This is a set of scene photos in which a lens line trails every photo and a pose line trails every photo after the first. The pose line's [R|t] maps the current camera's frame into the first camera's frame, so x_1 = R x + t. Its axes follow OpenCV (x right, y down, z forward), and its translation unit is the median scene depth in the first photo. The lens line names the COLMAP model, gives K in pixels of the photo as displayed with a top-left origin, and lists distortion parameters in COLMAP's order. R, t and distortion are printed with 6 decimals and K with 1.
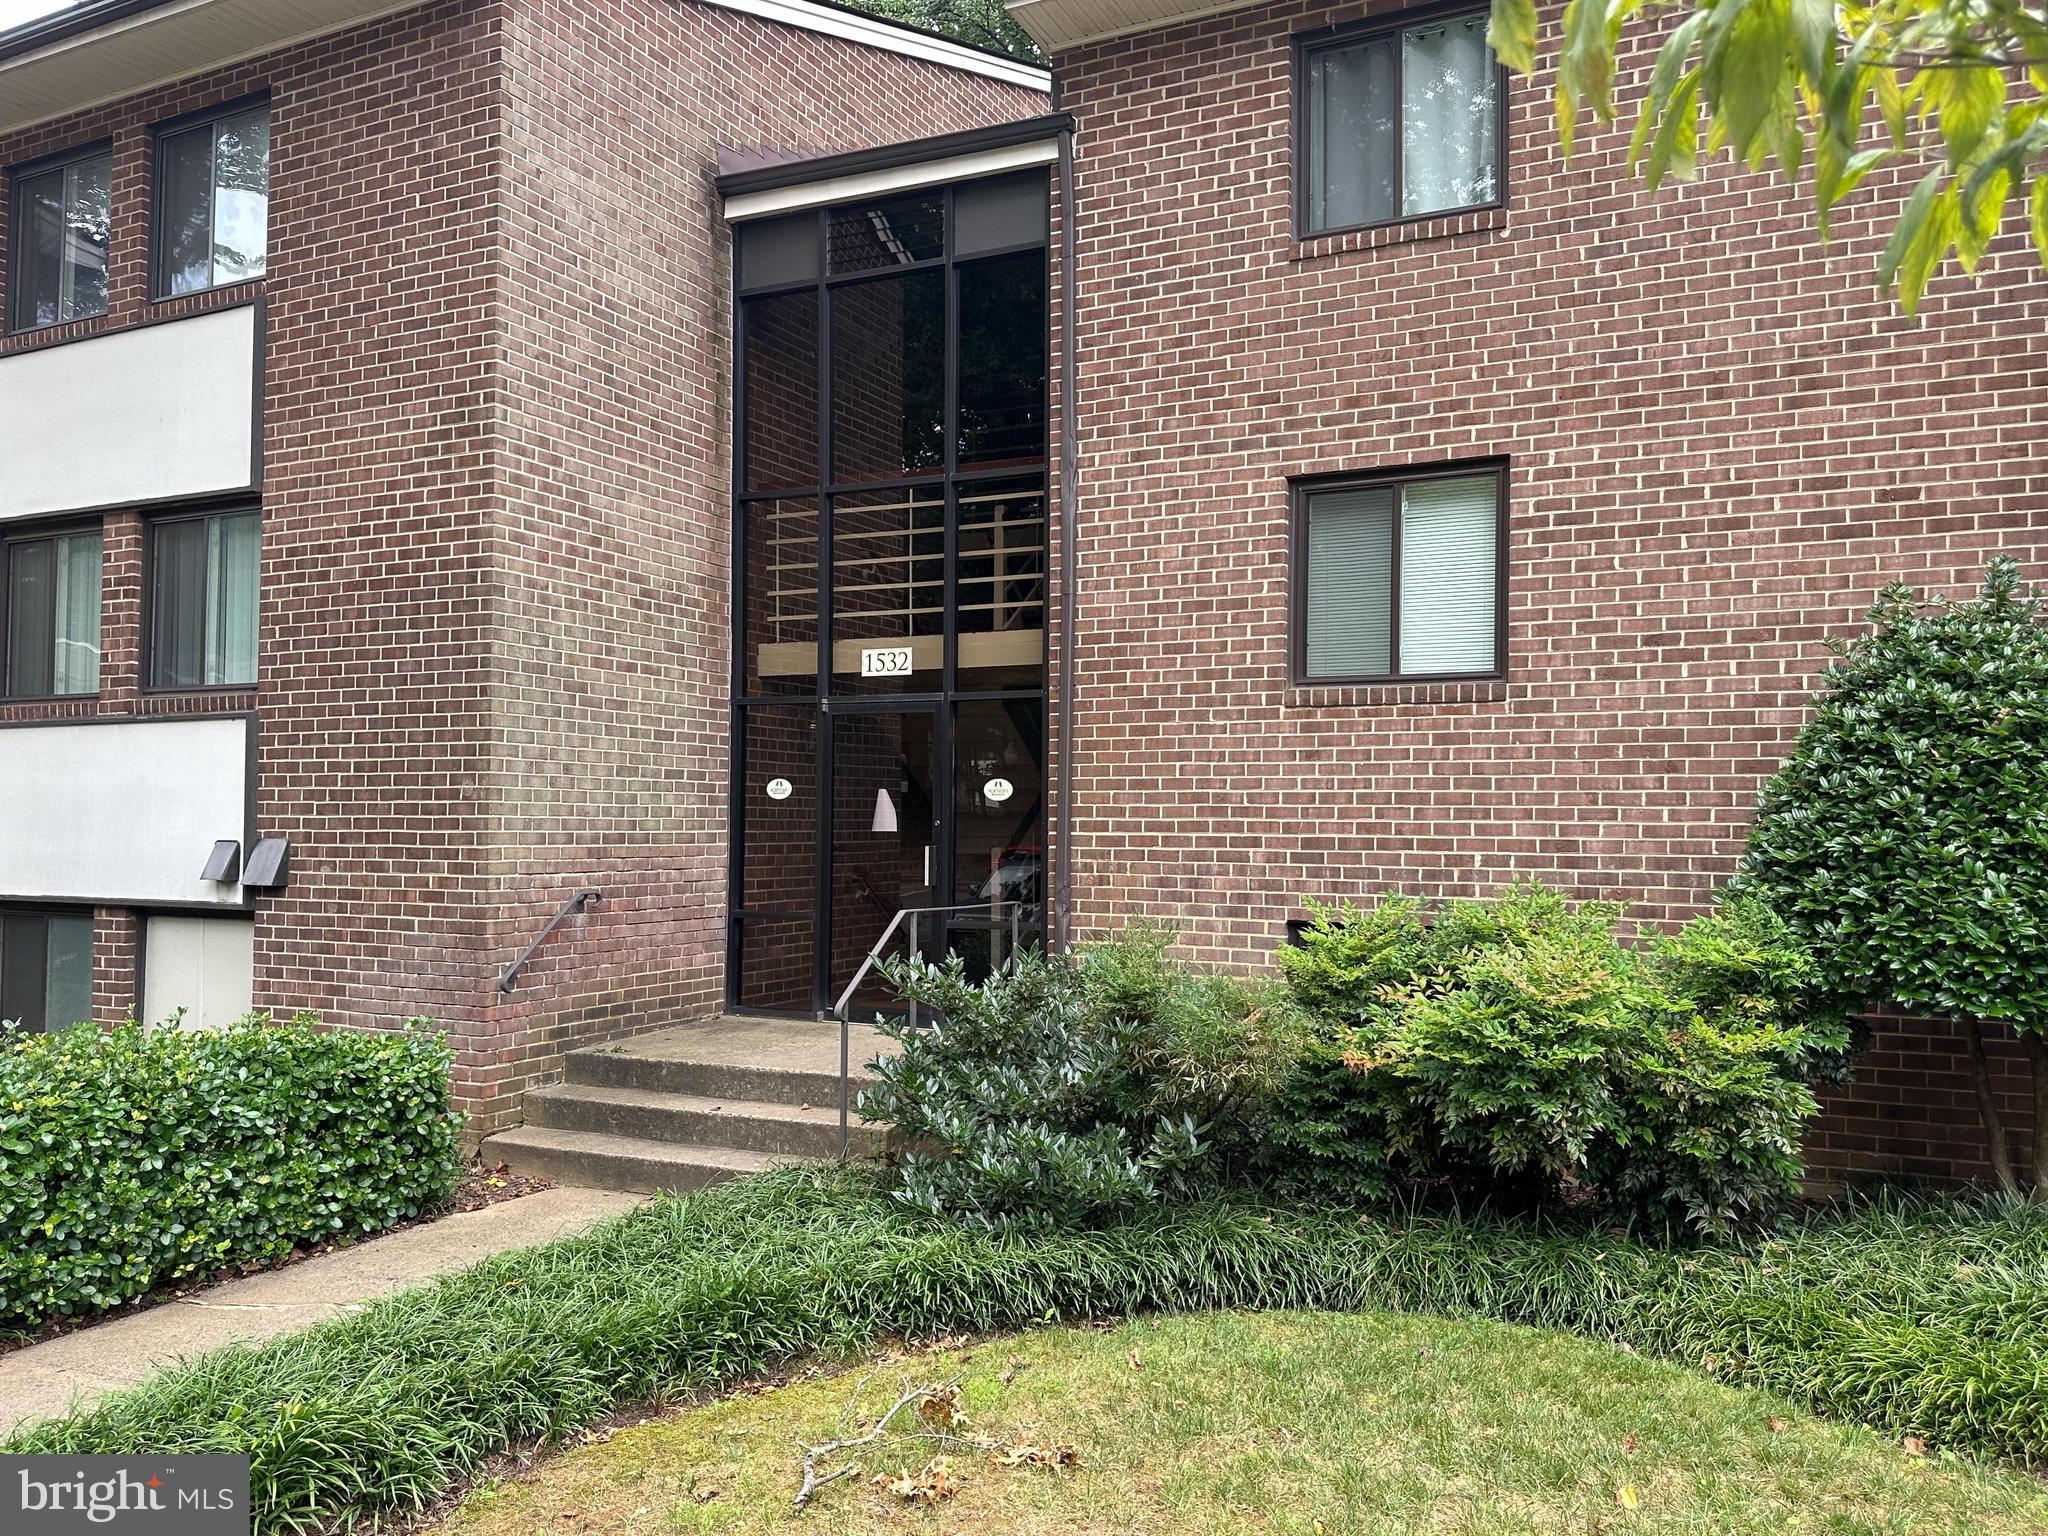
lens RADIAL K [[1788.1, 0, 1024.0], [0, 1788.1, 768.0], [0, 0, 1]] dist [0.069211, -0.133389]
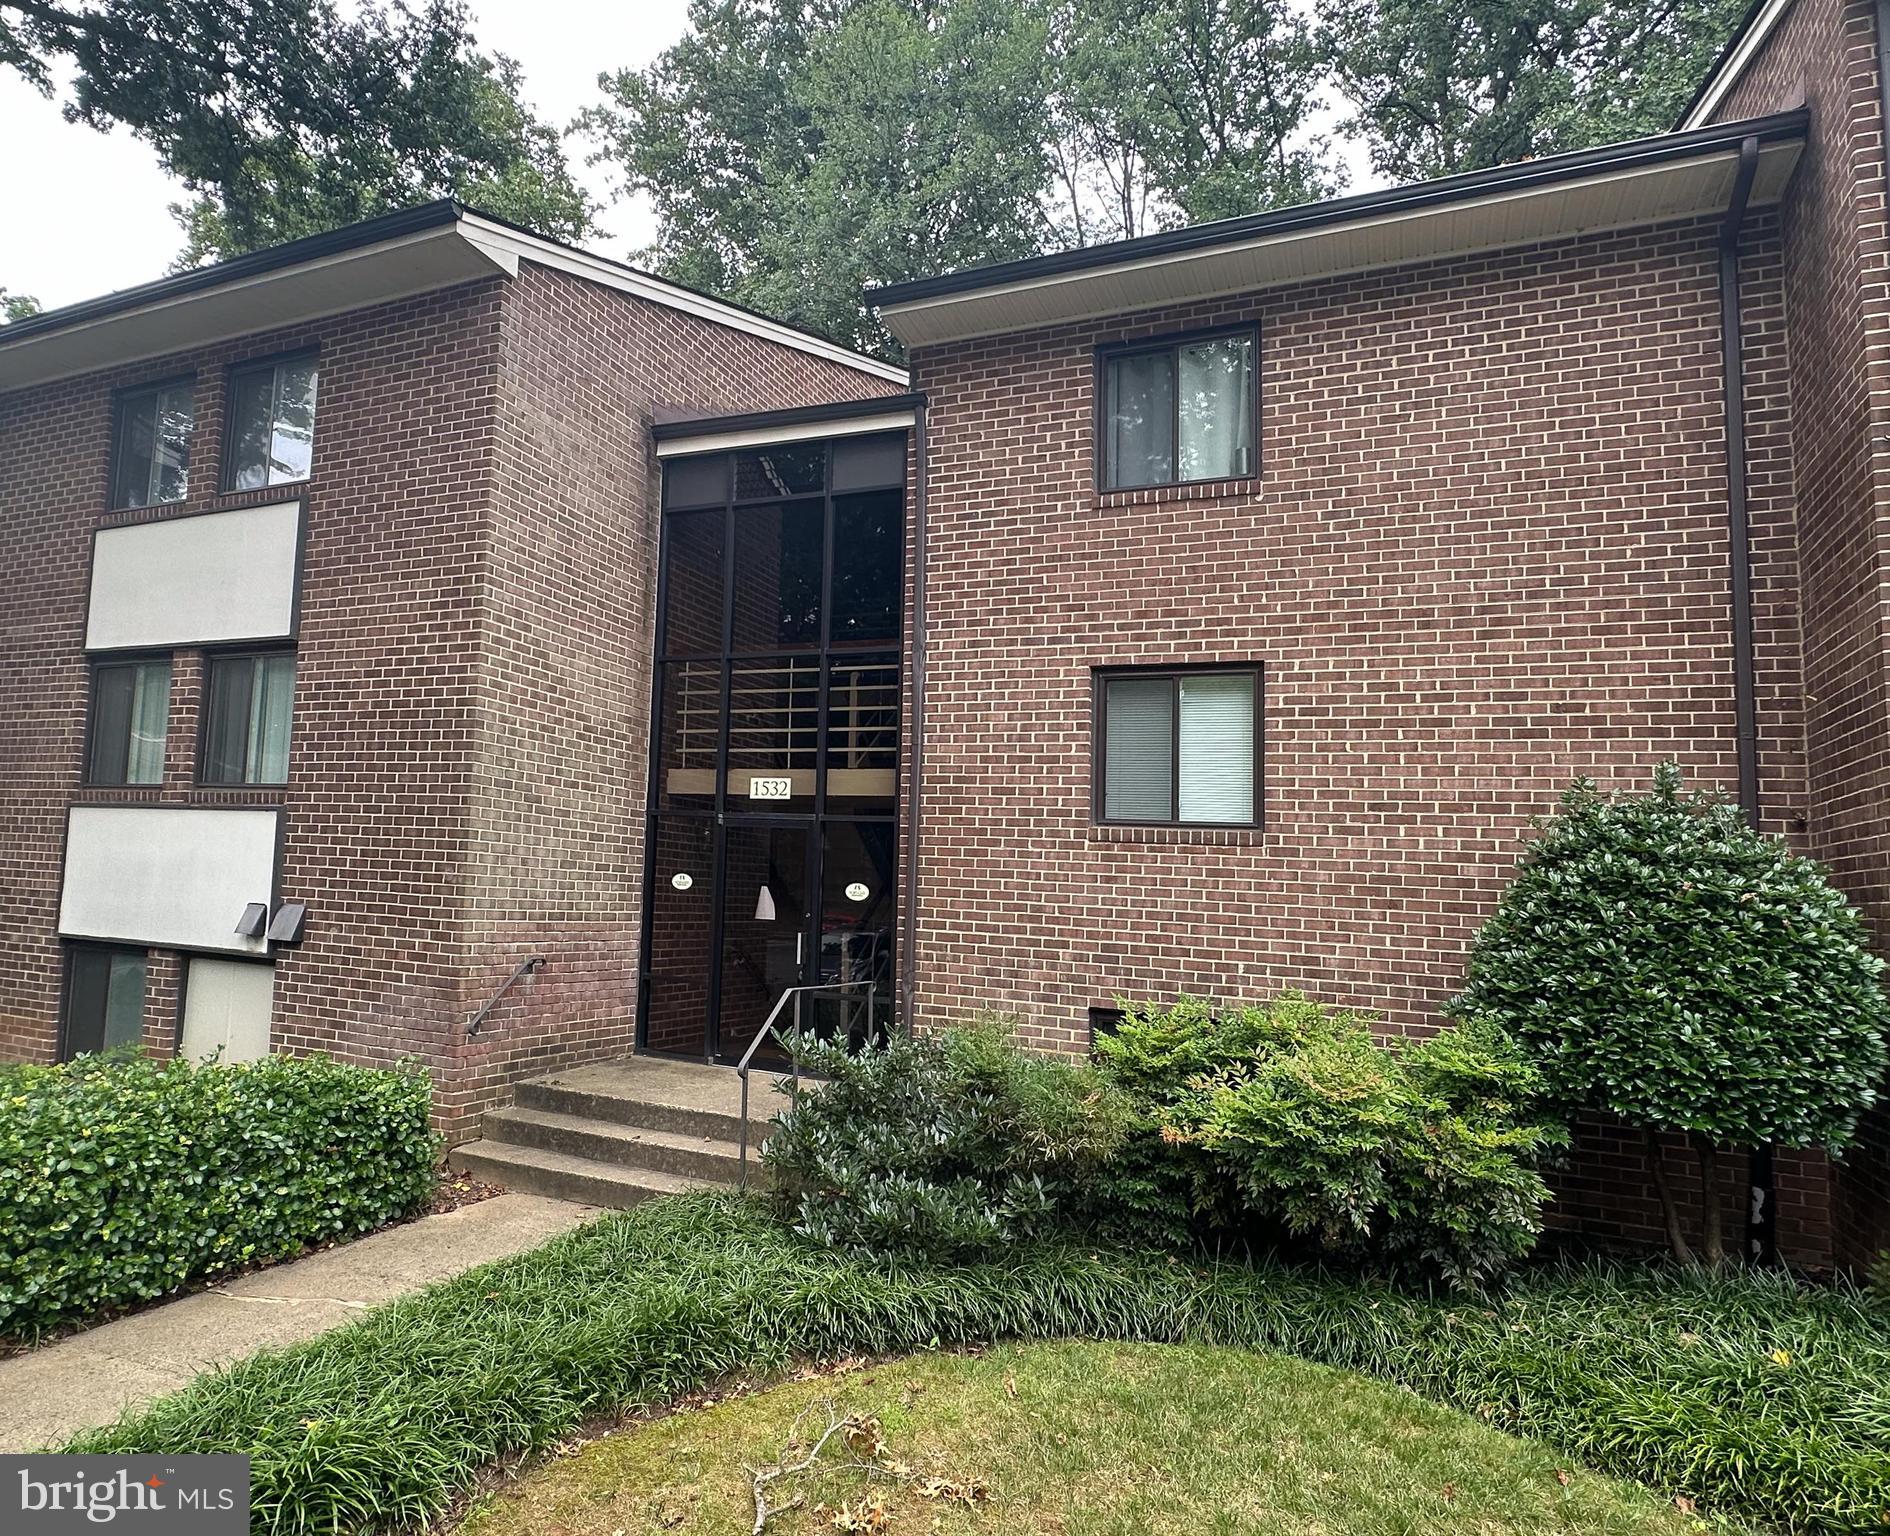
lens RADIAL K [[1208.5, 0, 835.7], [0, 1208.5, 774.5], [0, 0, 1]] dist [0.000890, -0.005012]
pose [[0.997970, 0.040097, 0.049483, -0.092676], [-0.037777, 0.998182, -0.046960, -0.037655], [-0.051276, 0.044995, 0.997670, 0.130648]]
